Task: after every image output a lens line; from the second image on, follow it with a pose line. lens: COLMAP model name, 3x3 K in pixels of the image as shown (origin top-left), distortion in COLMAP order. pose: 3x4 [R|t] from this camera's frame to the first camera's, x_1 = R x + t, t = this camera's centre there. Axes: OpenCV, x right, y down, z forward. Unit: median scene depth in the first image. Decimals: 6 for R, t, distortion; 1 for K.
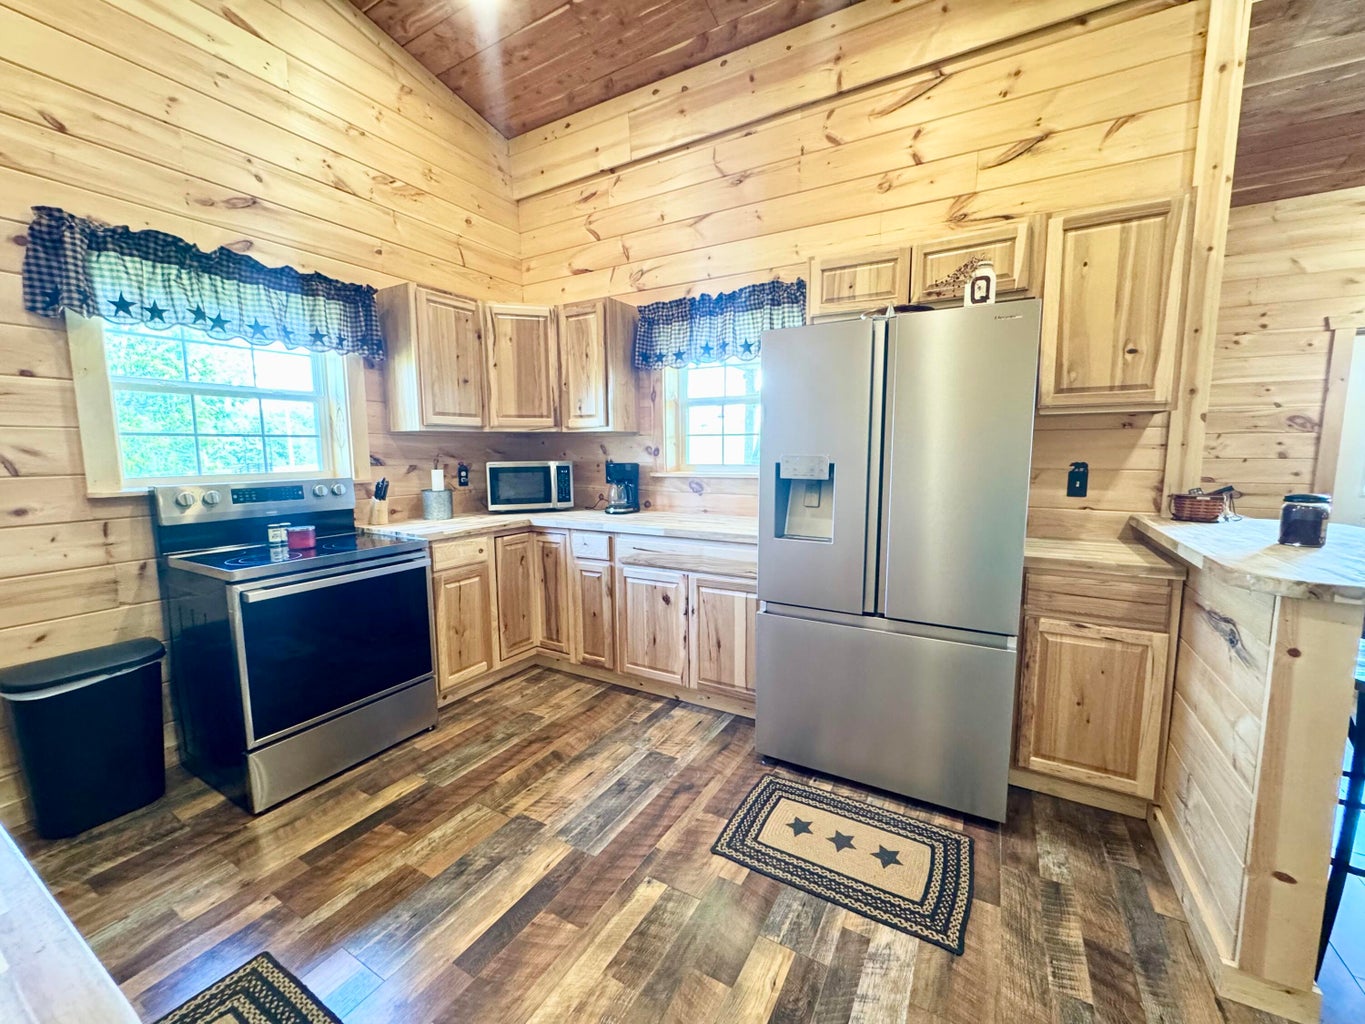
lens RADIAL K [[544.3, 0, 683.1], [0, 544.3, 510.0], [0, 0, 1]] dist [-0.002217, 0.000072]
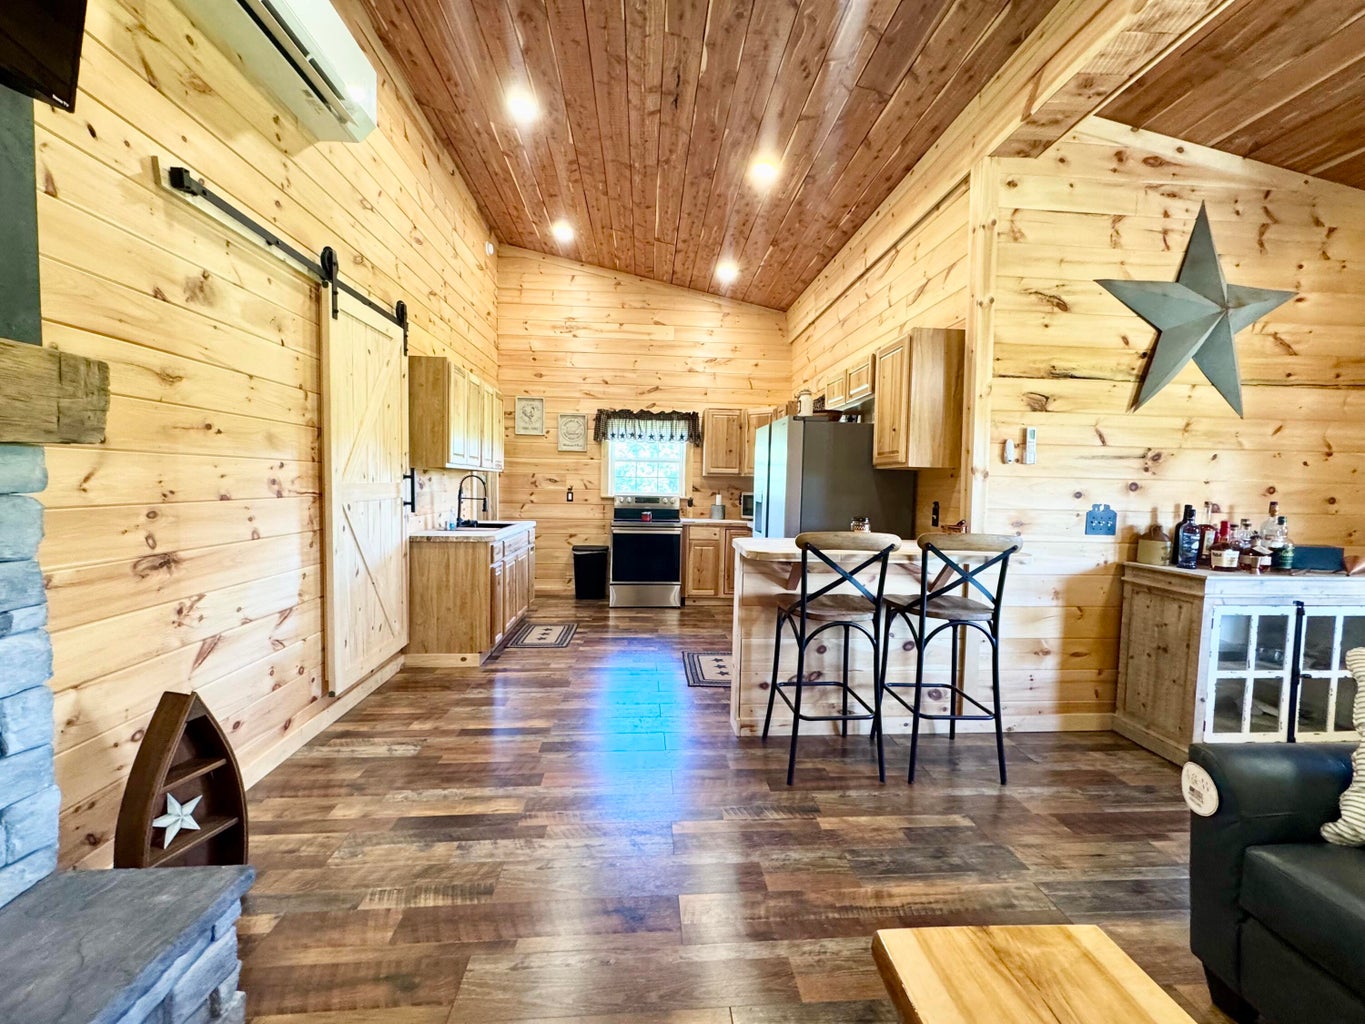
lens RADIAL K [[544.3, 0, 683.1], [0, 544.3, 510.0], [0, 0, 1]] dist [-0.002217, 0.000072]
pose [[0.560249, 0.057545, -0.826323, 1.558549], [-0.115782, 0.993231, -0.009332, 0.021368], [0.820193, 0.100902, 0.563119, -0.322002]]
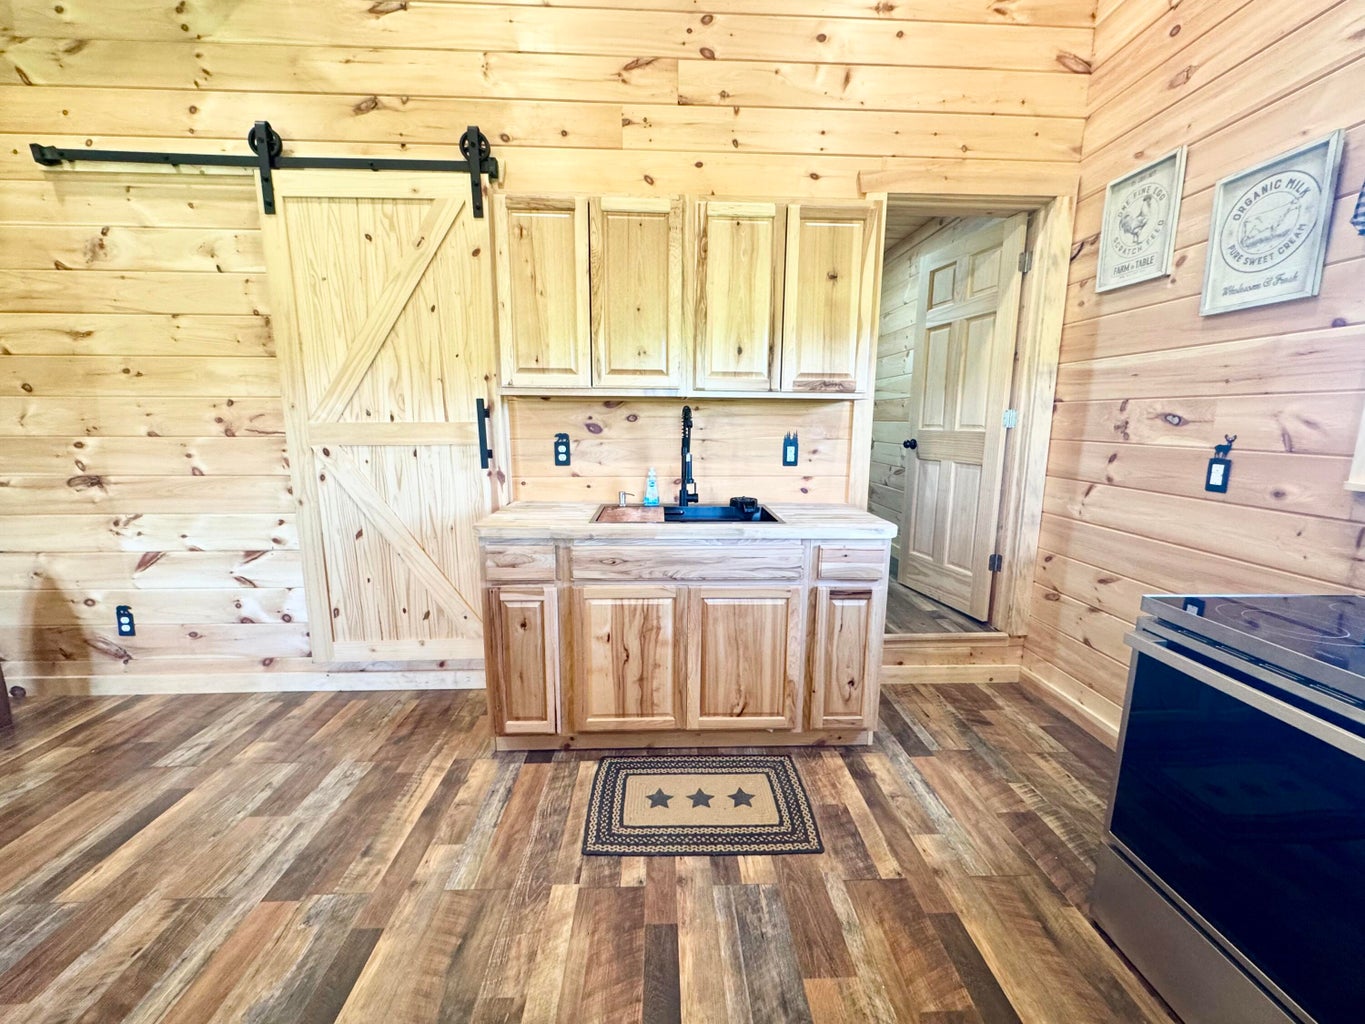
lens RADIAL K [[544.3, 0, 683.1], [0, 544.3, 510.0], [0, 0, 1]] dist [-0.002217, 0.000072]
pose [[-0.844948, 0.088963, -0.527399, 0.023365], [-0.061795, 0.963228, 0.261481, -0.114697], [0.531267, 0.253529, -0.808380, 0.997965]]
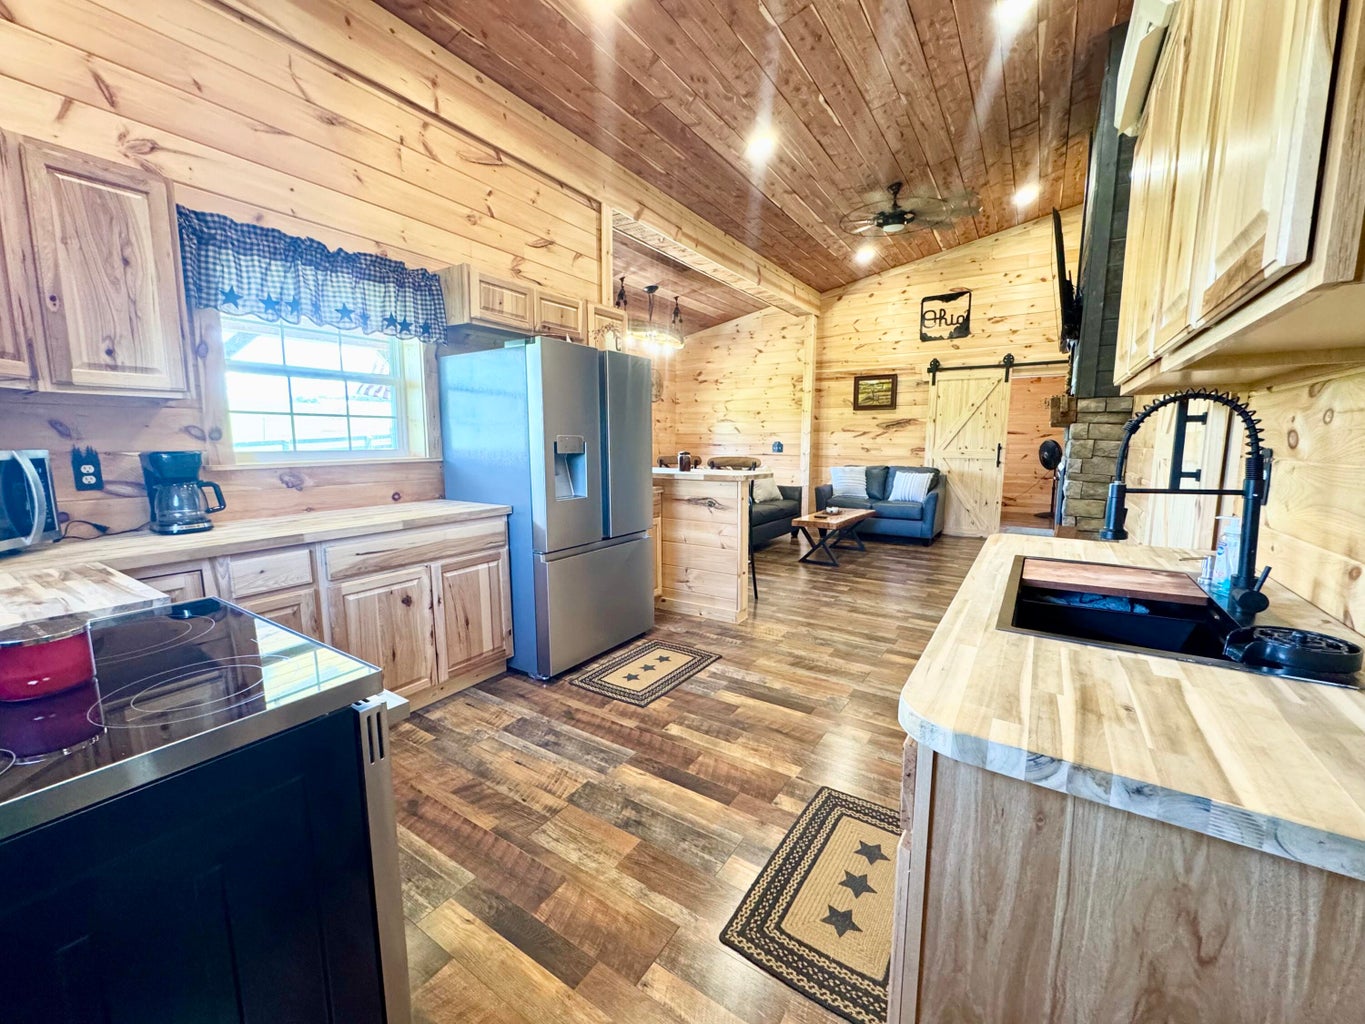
lens RADIAL K [[544.3, 0, 683.1], [0, 544.3, 510.0], [0, 0, 1]] dist [-0.002217, 0.000072]
pose [[0.063209, -0.122102, 0.990503, -1.026102], [0.112758, 0.987006, 0.114475, -0.037361], [-0.991610, 0.104451, 0.076156, 0.568049]]
